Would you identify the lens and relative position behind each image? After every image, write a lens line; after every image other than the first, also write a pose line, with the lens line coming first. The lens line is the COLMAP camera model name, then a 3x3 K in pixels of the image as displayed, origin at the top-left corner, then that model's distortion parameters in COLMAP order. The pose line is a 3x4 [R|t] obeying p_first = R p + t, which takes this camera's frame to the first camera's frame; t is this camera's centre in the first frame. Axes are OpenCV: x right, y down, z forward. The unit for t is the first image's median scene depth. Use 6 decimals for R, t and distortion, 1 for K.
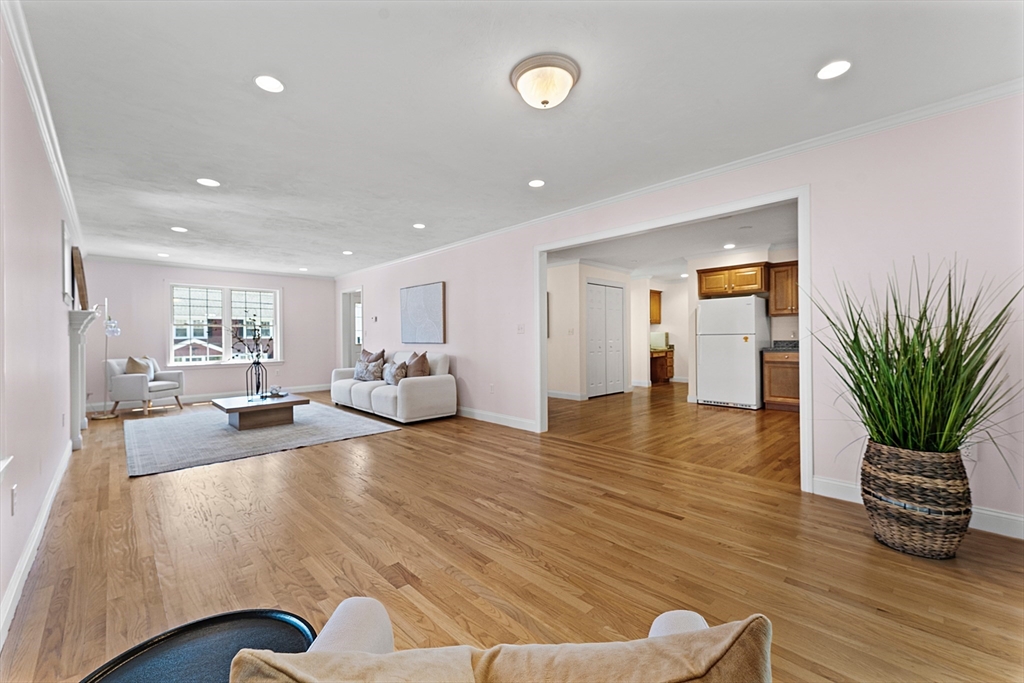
lens RADIAL K [[418.6, 0, 507.2], [0, 418.6, 341.1], [0, 0, 1]] dist [0.000373, -0.000071]
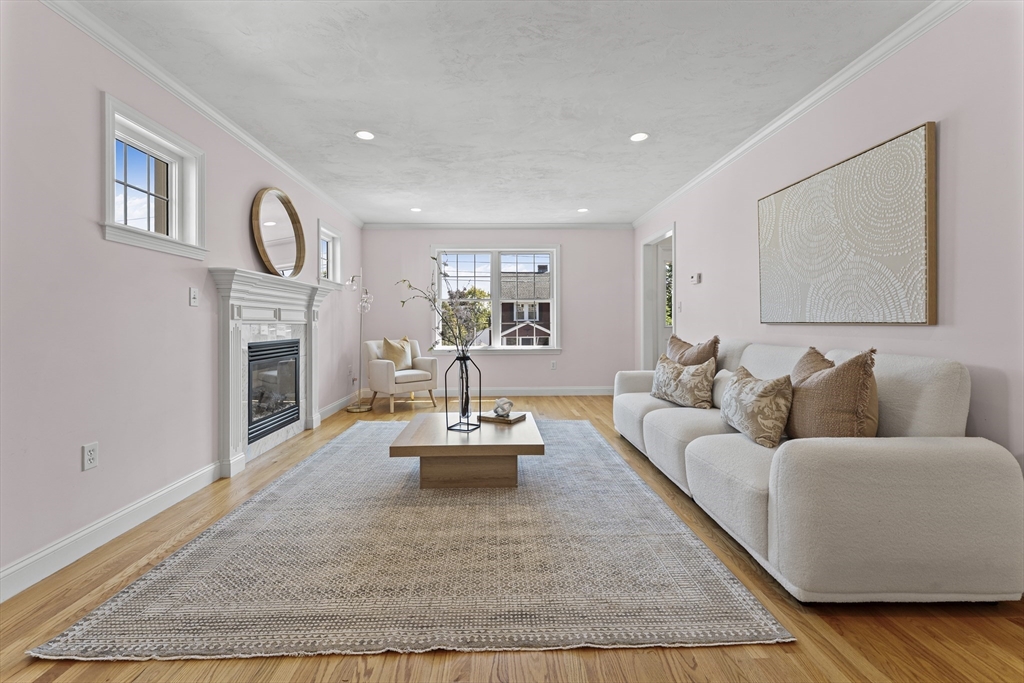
lens RADIAL K [[424.0, 0, 506.8], [0, 424.0, 327.1], [0, 0, 1]] dist [0.000351, 0.000016]
pose [[0.745321, 0.011181, -0.666613, -0.165340], [-0.007510, 0.999937, 0.008375, 0.007017], [0.666664, -0.001236, 0.745357, 0.528490]]
